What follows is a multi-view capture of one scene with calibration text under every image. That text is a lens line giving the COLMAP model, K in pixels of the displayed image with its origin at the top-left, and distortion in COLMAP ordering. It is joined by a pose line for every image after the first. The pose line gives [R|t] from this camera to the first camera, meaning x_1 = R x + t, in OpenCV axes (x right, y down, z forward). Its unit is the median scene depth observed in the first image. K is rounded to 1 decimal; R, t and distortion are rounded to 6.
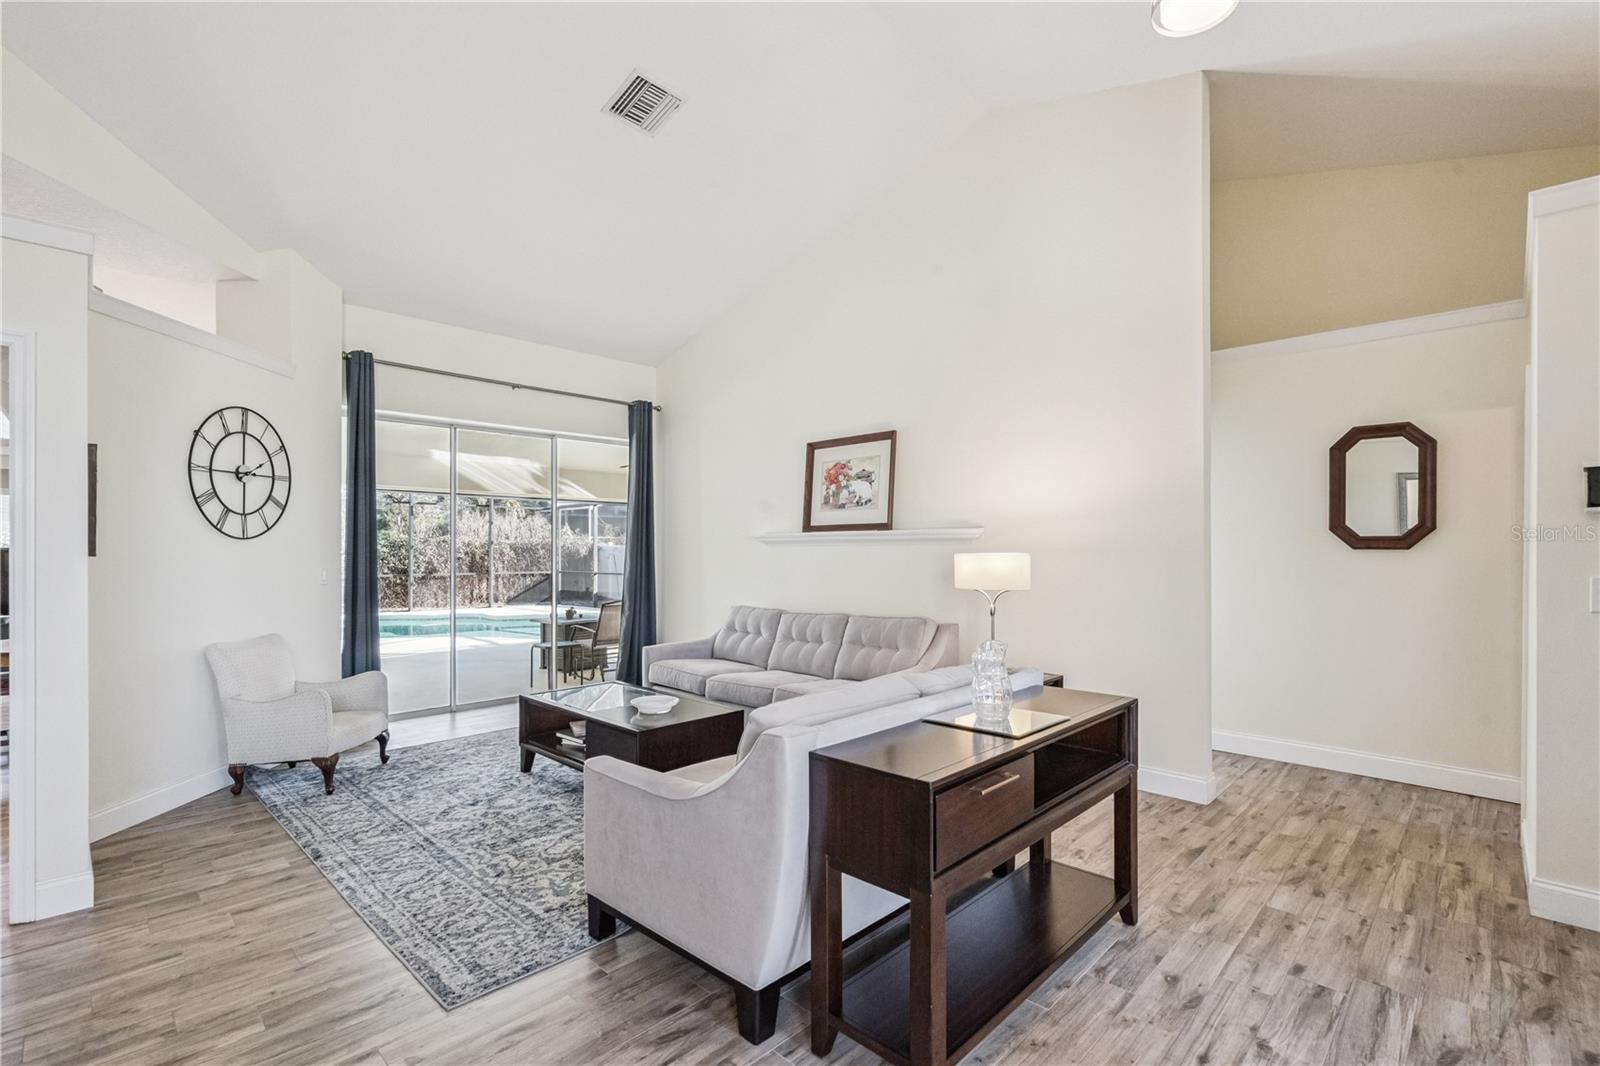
lens RADIAL K [[724.5, 0, 799.4], [0, 724.5, 534.0], [0, 0, 1]] dist [-0.001305, 0.000409]
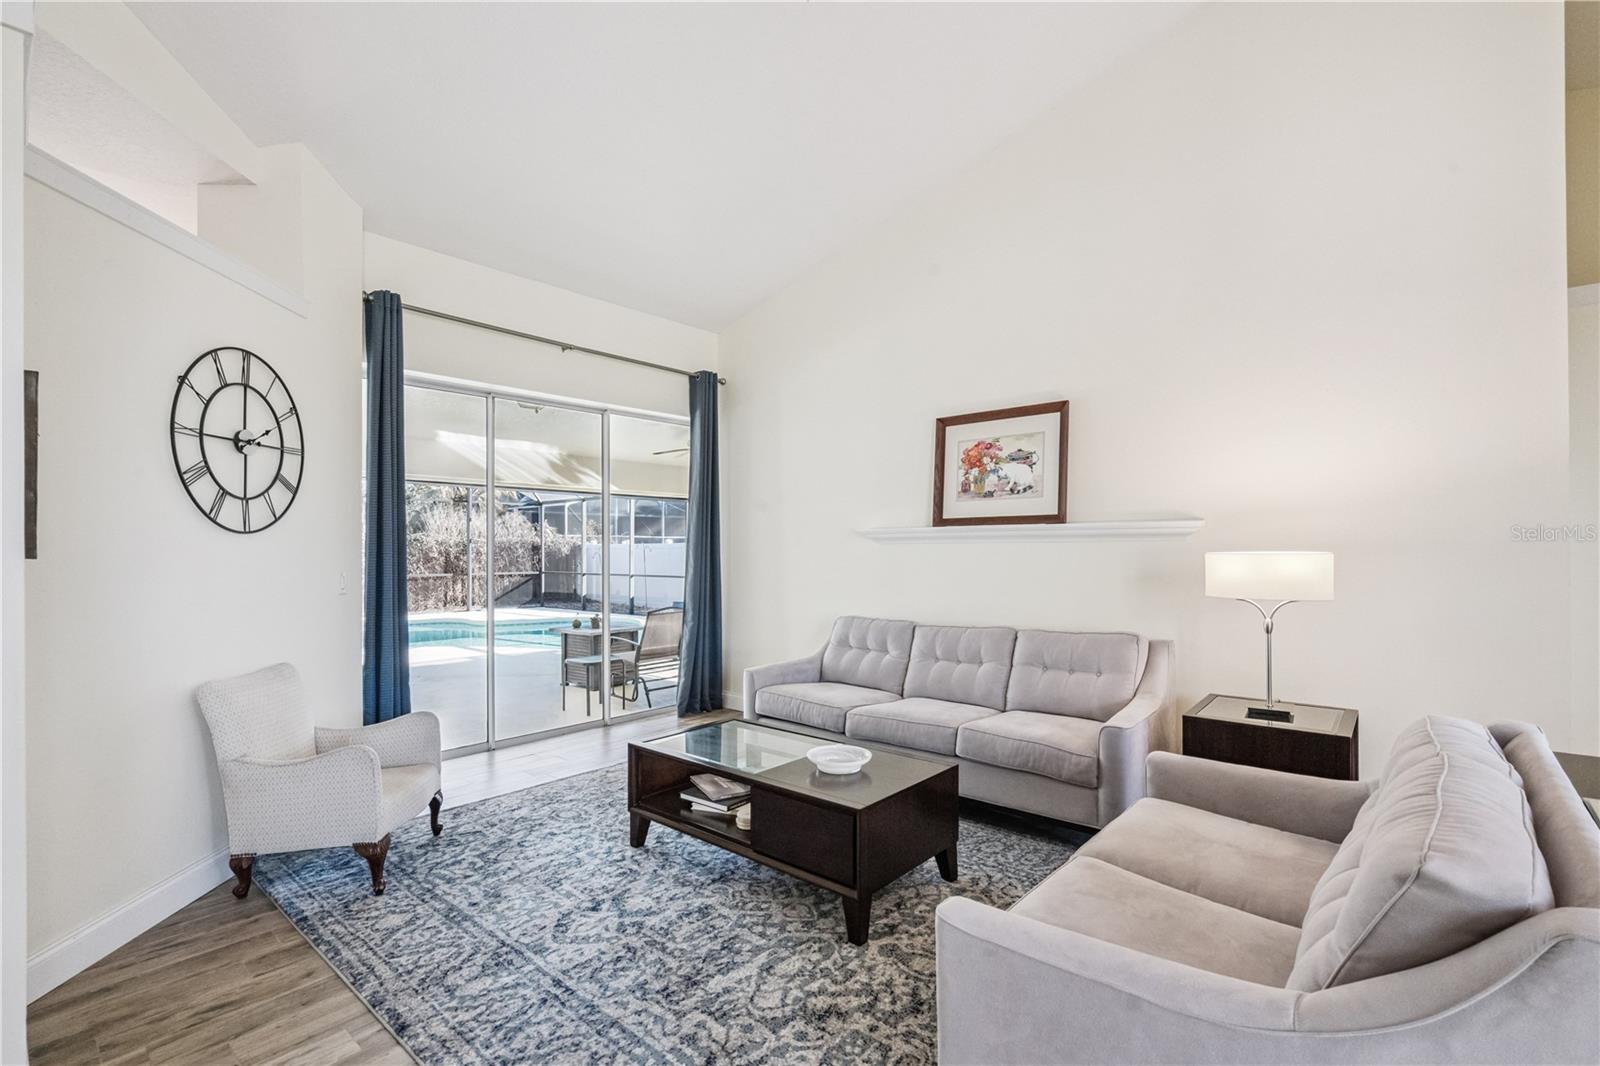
lens RADIAL K [[725.5, 0, 803.5], [0, 725.5, 533.6], [0, 0, 1]] dist [-0.004126, -0.000384]
pose [[0.998335, 0.000302, 0.057673, -0.249612], [-0.000356, 1.000000, 0.000933, 0.006226], [-0.057673, -0.000952, 0.998335, 0.245841]]
